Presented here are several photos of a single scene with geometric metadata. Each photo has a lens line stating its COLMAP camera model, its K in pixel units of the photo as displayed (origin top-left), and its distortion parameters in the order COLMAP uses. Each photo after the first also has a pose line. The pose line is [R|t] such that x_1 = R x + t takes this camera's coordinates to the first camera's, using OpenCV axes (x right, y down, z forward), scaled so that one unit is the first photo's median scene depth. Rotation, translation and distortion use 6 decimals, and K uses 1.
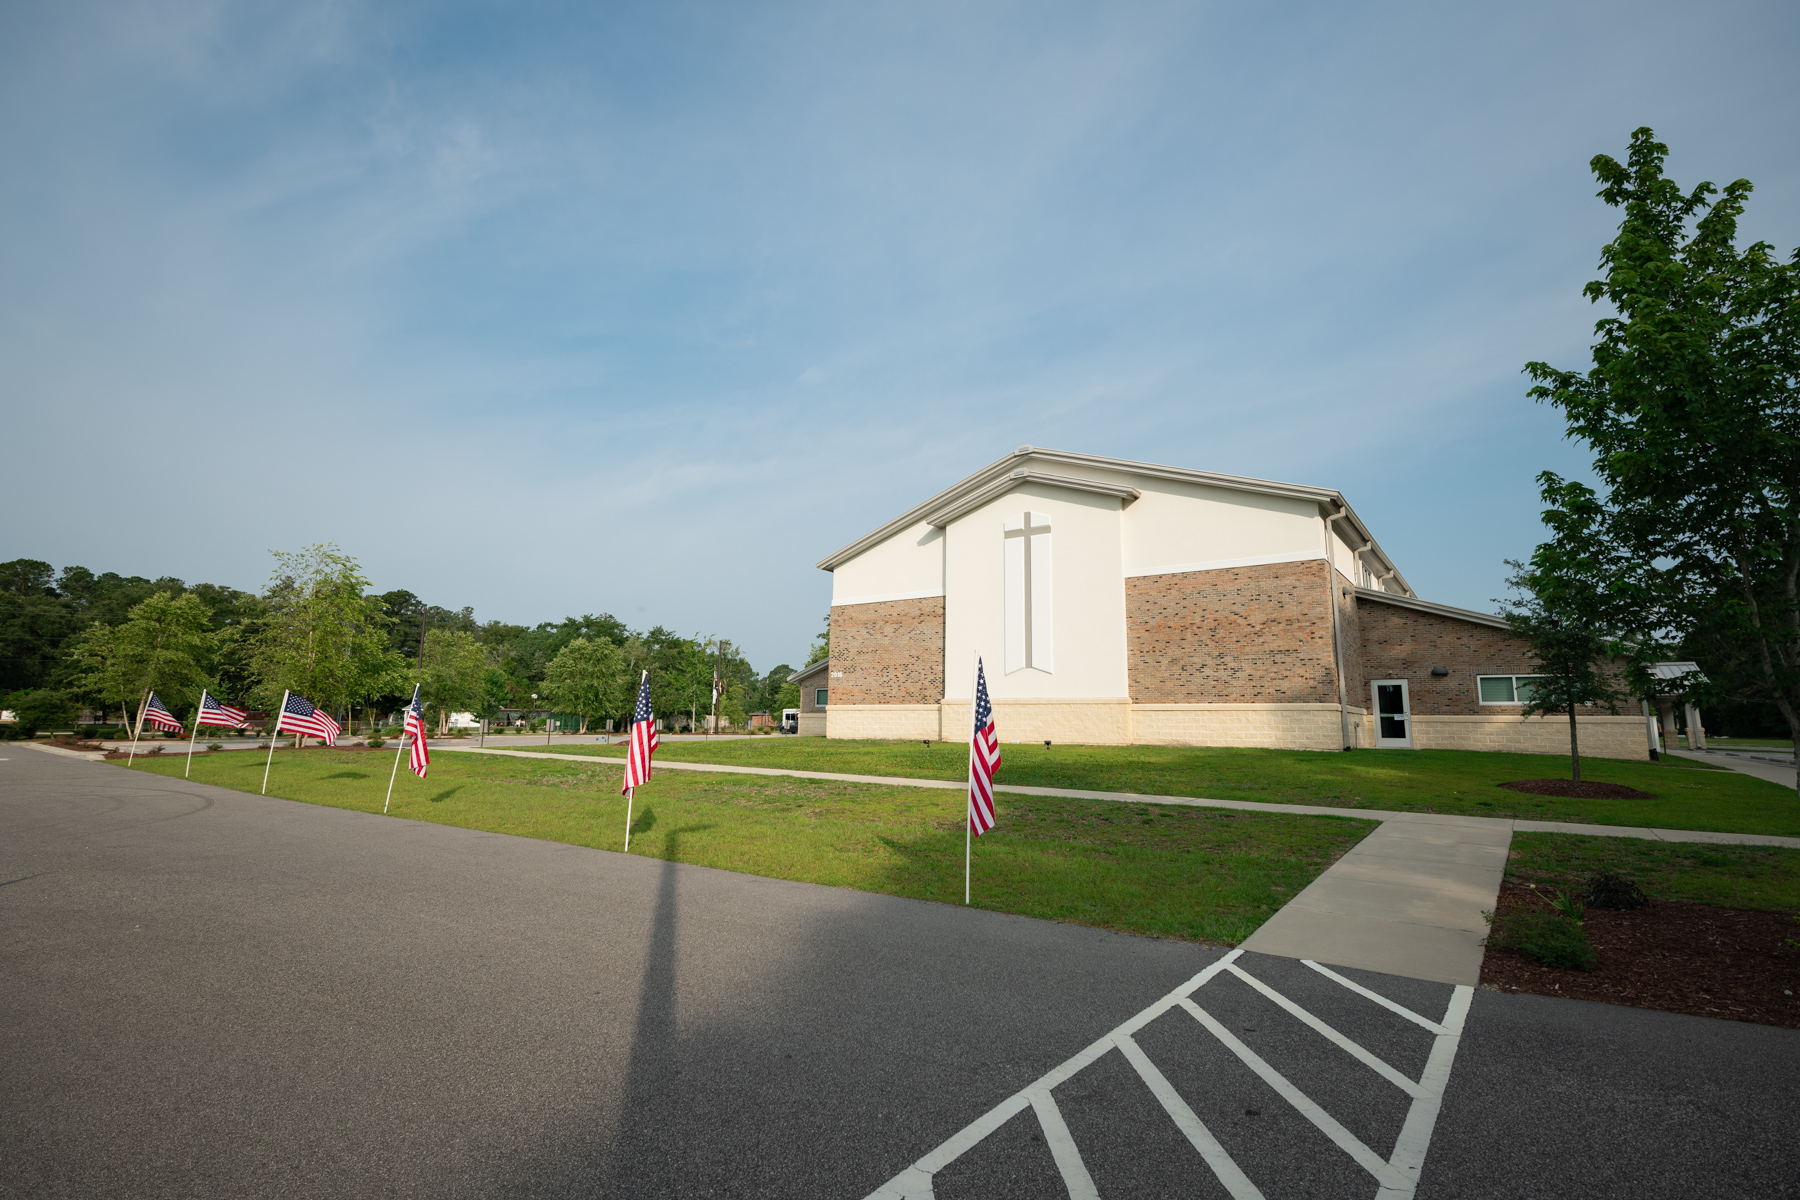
lens RADIAL K [[814.4, 0, 900.0], [0, 814.4, 600.0], [0, 0, 1]] dist [-0.003804, -0.000206]
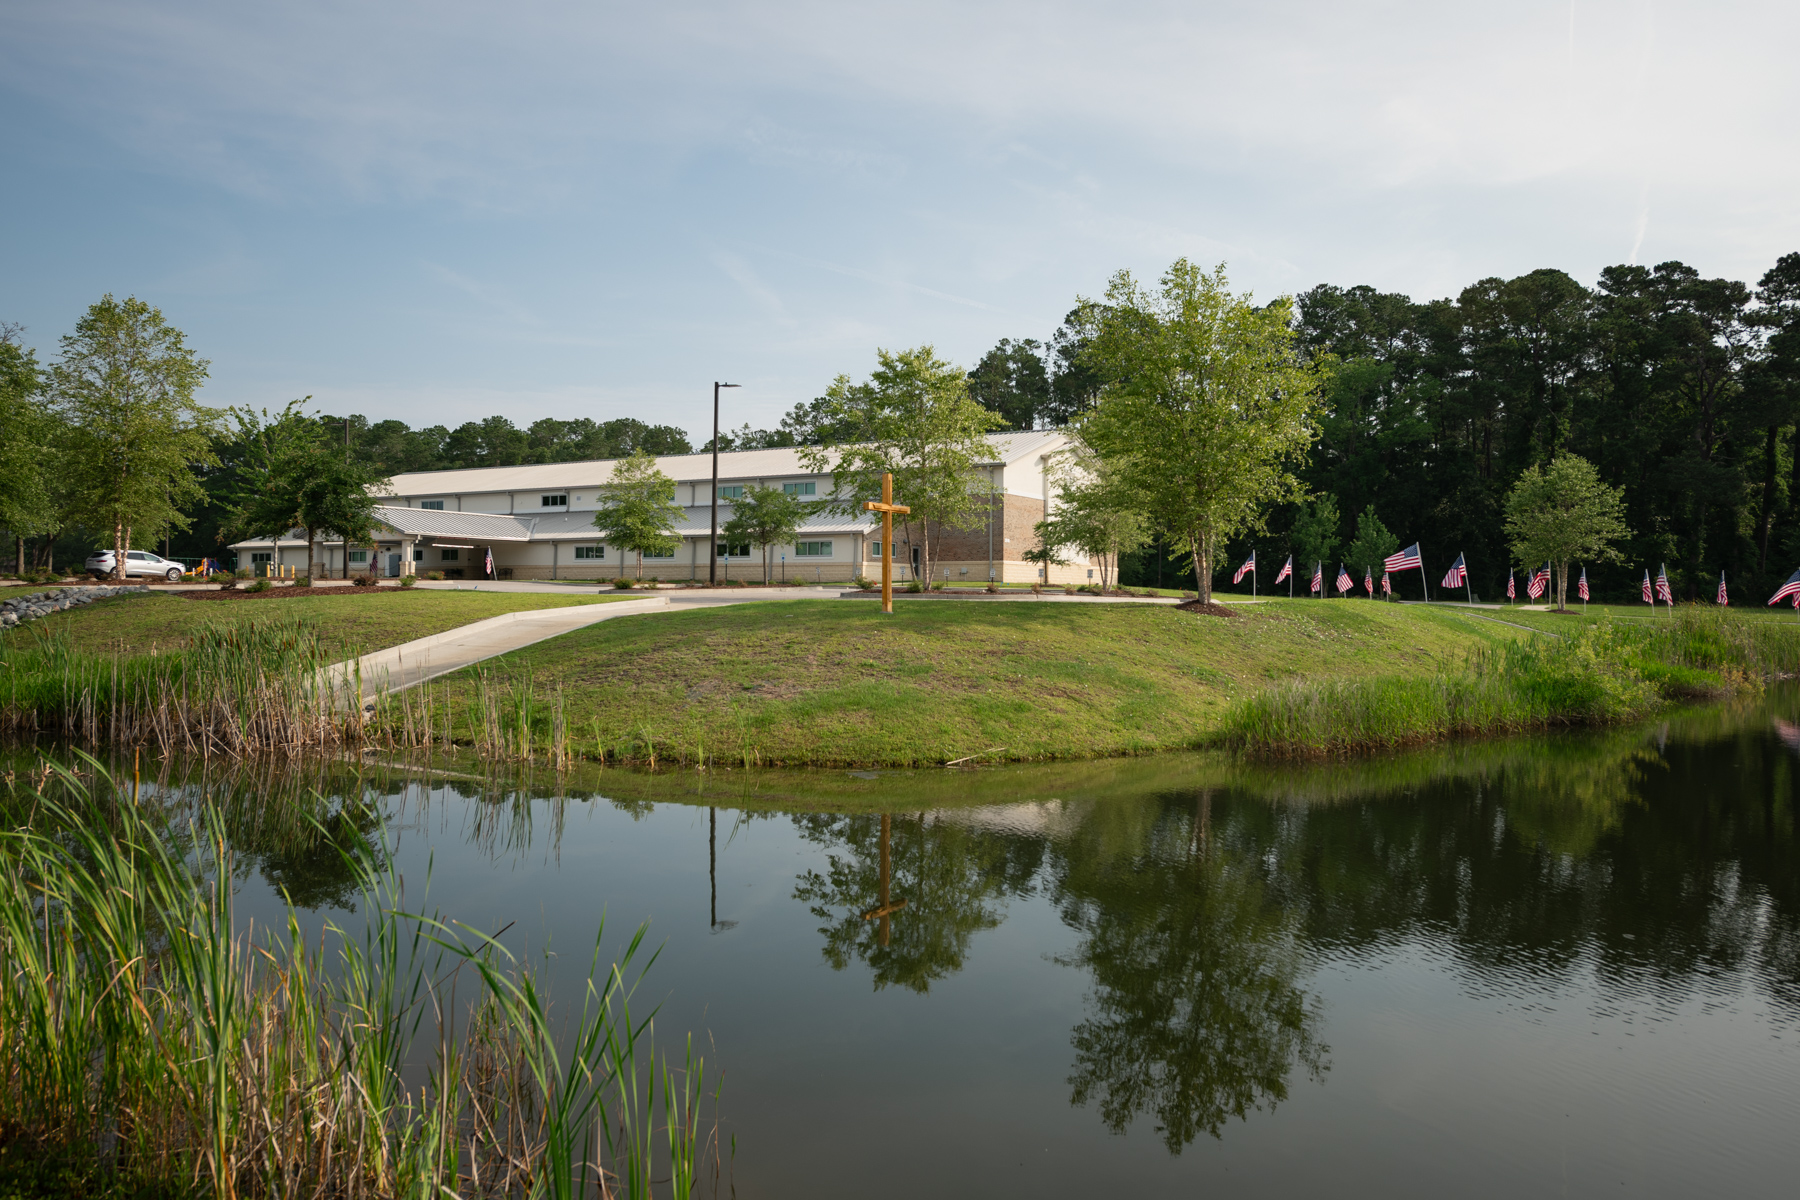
lens RADIAL K [[1208.8, 0, 932.9], [0, 1208.8, 628.4], [0, 0, 1]] dist [0.027674, -0.000440]
pose [[-0.109087, -0.039566, 0.993244, -2.833206], [-0.158257, 0.987154, 0.021942, 0.279995], [-0.981354, -0.154794, -0.113947, 1.707265]]
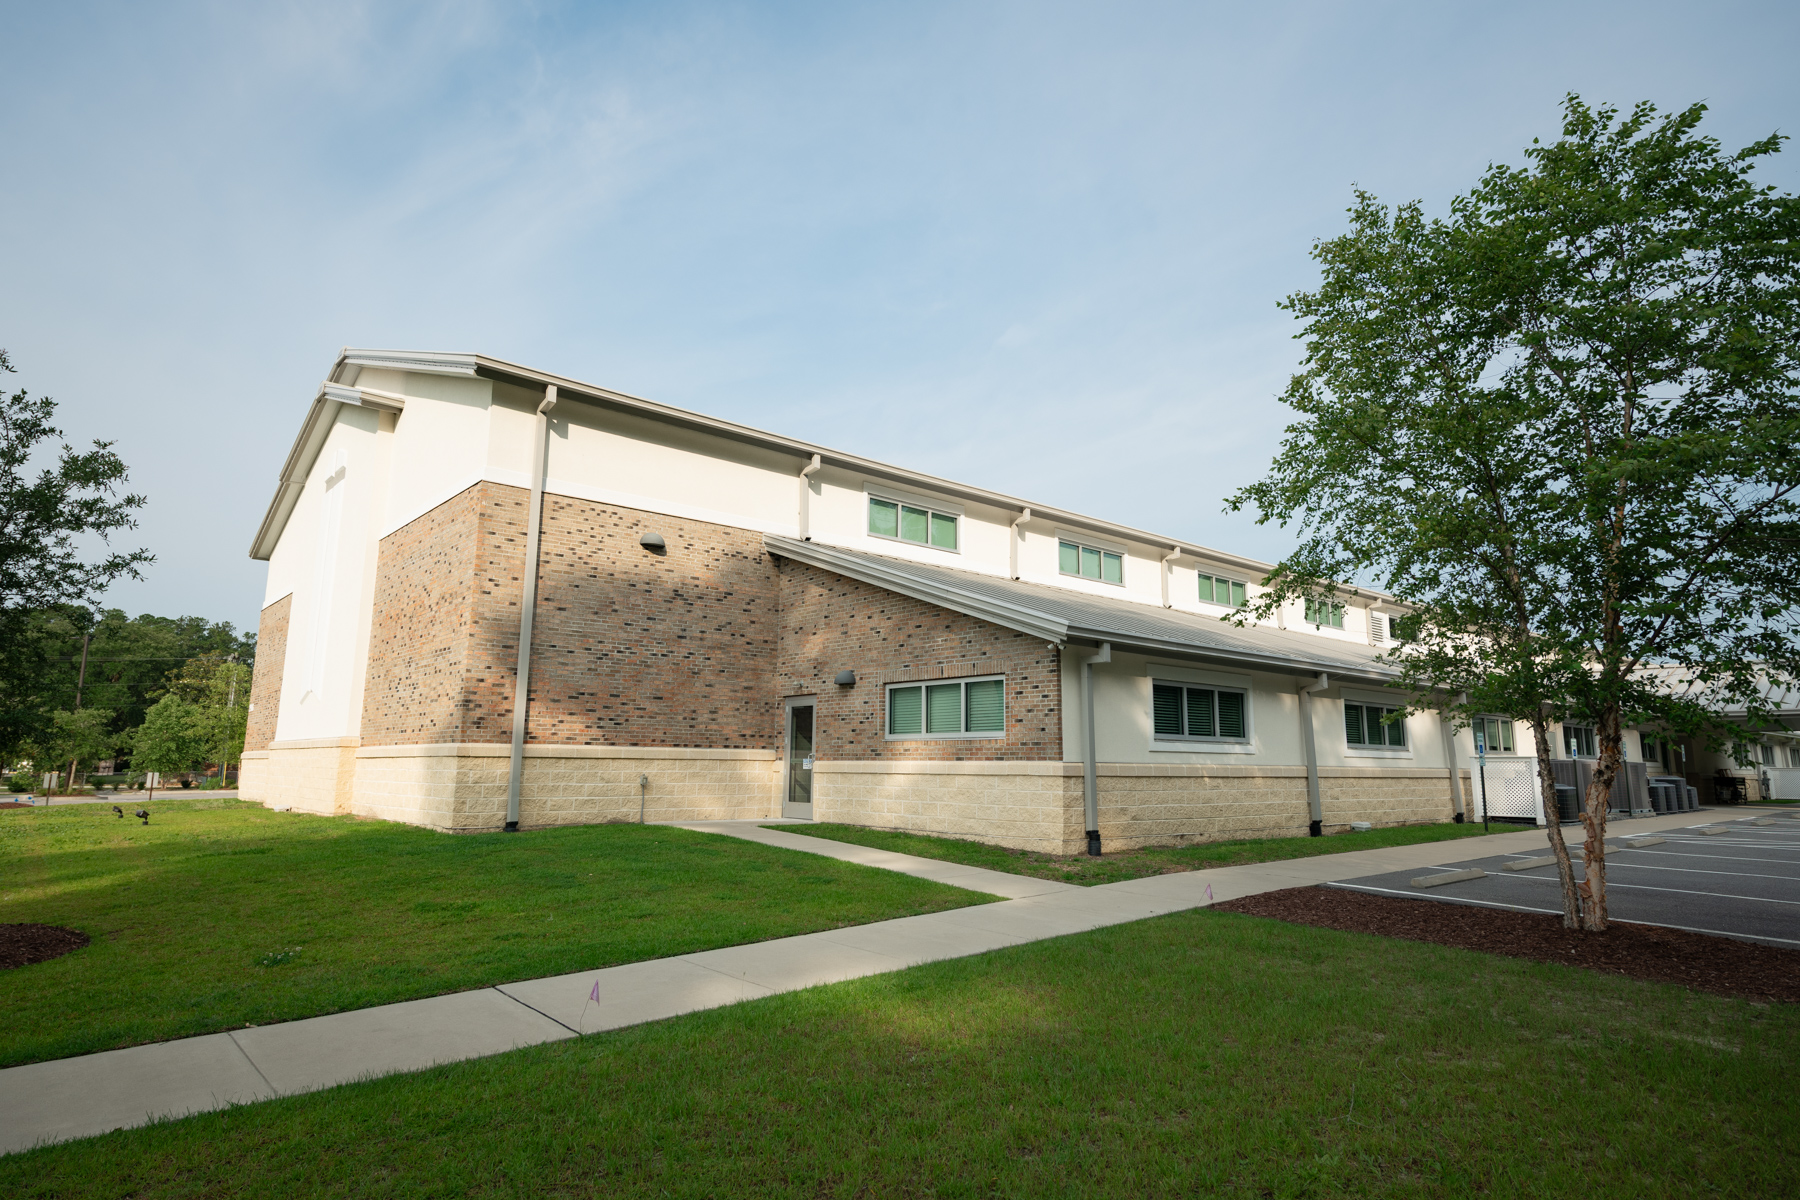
lens RADIAL K [[1011.6, 0, 917.2], [0, 1011.6, 596.8], [0, 0, 1]] dist [0.000346, -0.000288]
pose [[0.977462, -0.043888, -0.206500, 0.831438], [0.040484, 0.998966, -0.020680, 0.047317], [0.207194, 0.011854, 0.978228, 0.340441]]
